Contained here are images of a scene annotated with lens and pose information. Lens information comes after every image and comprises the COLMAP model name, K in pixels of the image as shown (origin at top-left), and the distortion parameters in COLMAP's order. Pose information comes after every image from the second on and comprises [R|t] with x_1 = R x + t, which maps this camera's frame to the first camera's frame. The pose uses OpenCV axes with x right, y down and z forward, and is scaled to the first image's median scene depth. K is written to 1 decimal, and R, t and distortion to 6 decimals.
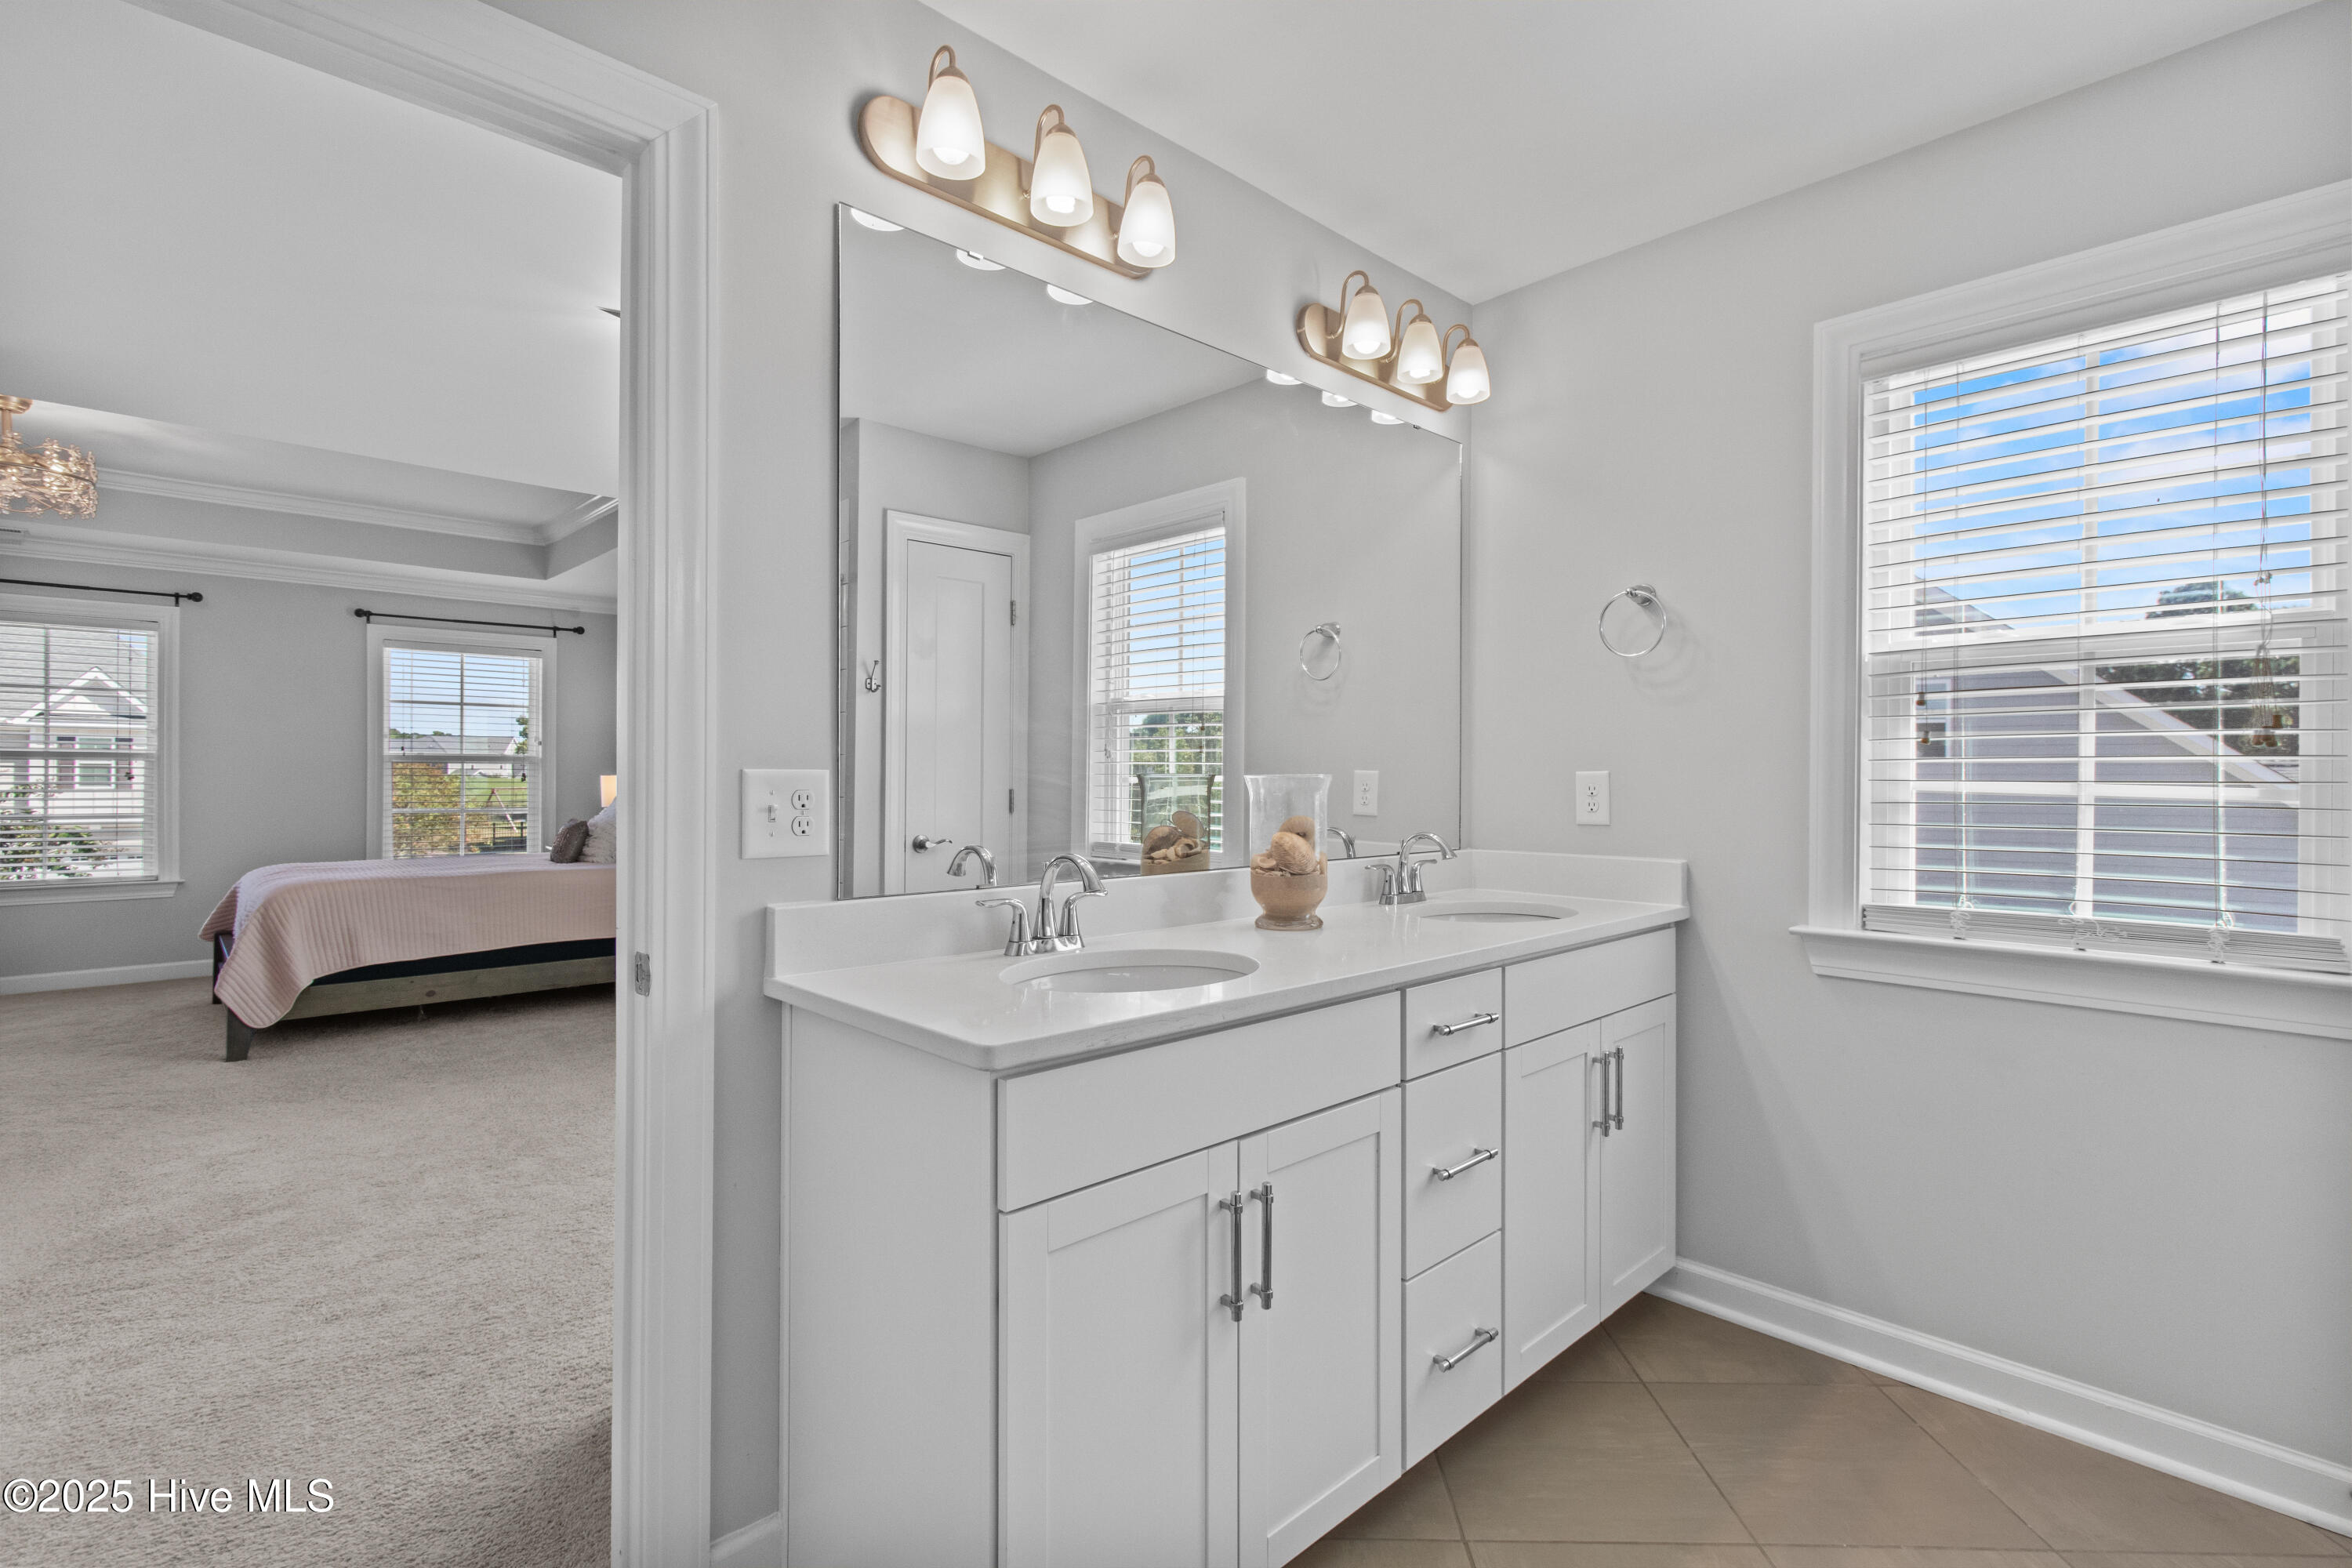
lens RADIAL K [[1089.7, 0, 1187.1], [0, 1089.7, 777.8], [0, 0, 1]] dist [0.004506, 0.000824]
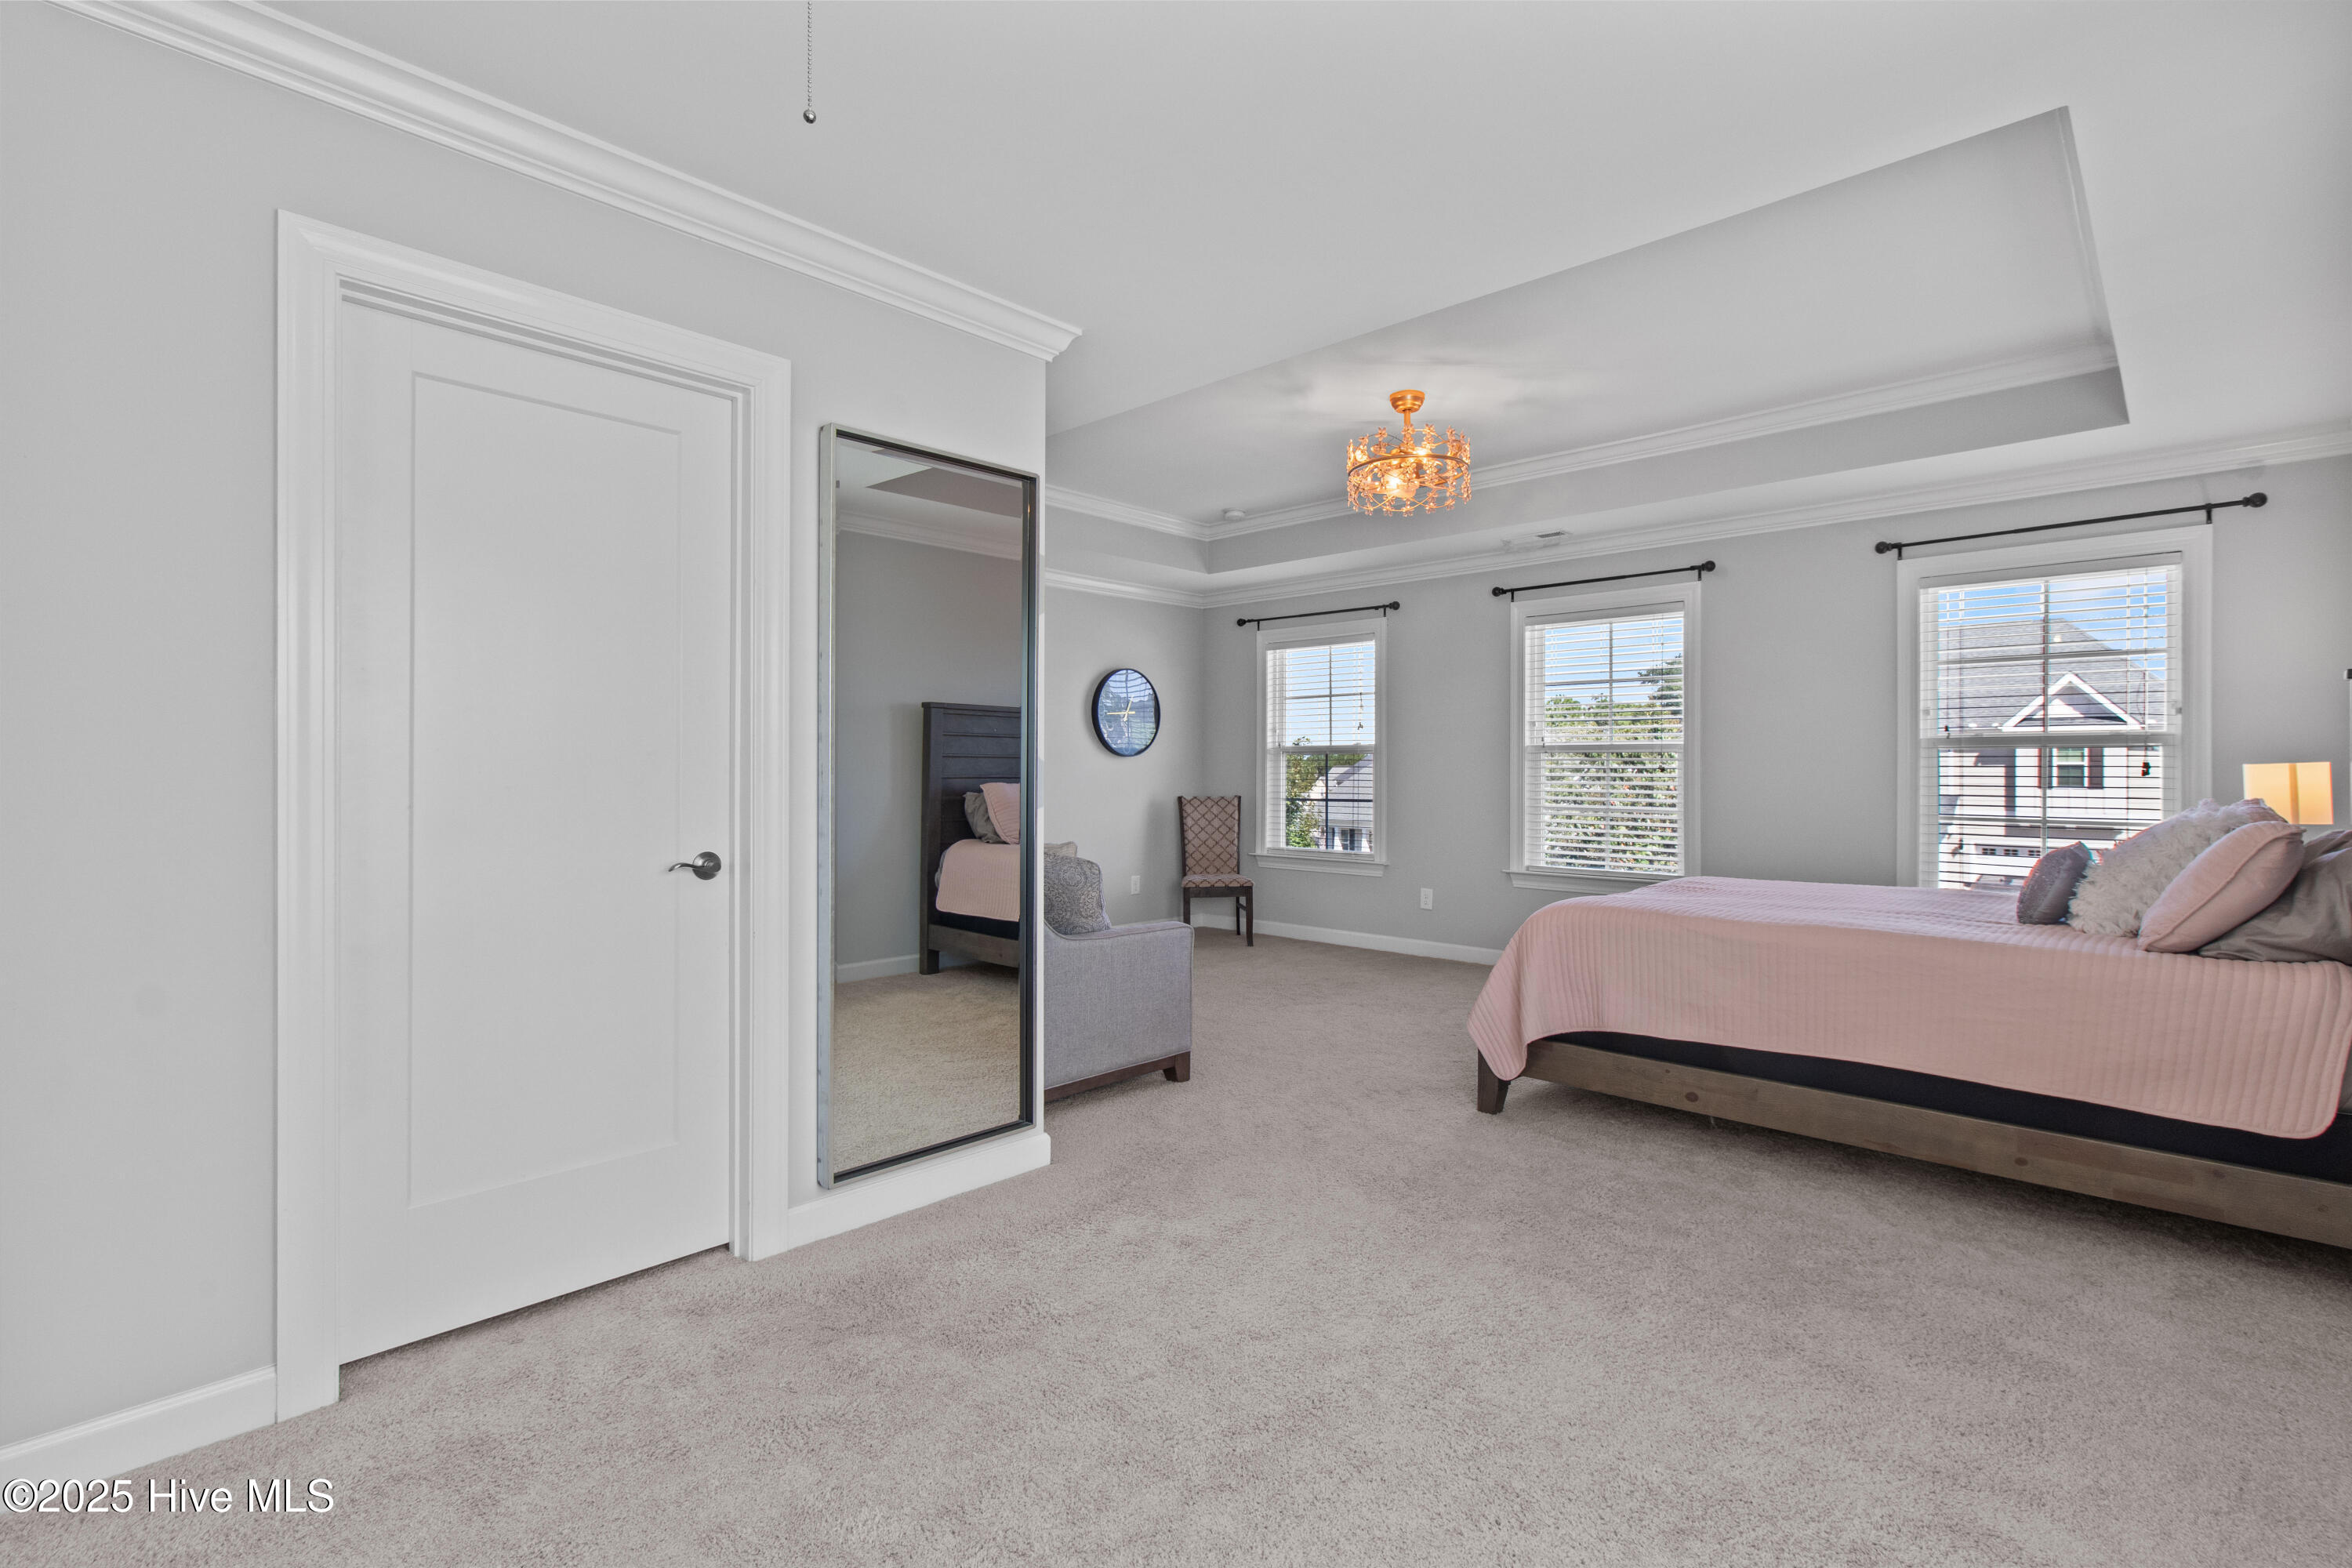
lens RADIAL K [[1089.7, 0, 1187.1], [0, 1089.7, 777.8], [0, 0, 1]] dist [0.004506, 0.000824]
pose [[0.056812, 0.003059, -0.998380, -0.021439], [-0.005428, 0.999981, 0.002755, 0.002580], [0.998370, 0.005263, 0.056828, 0.228442]]
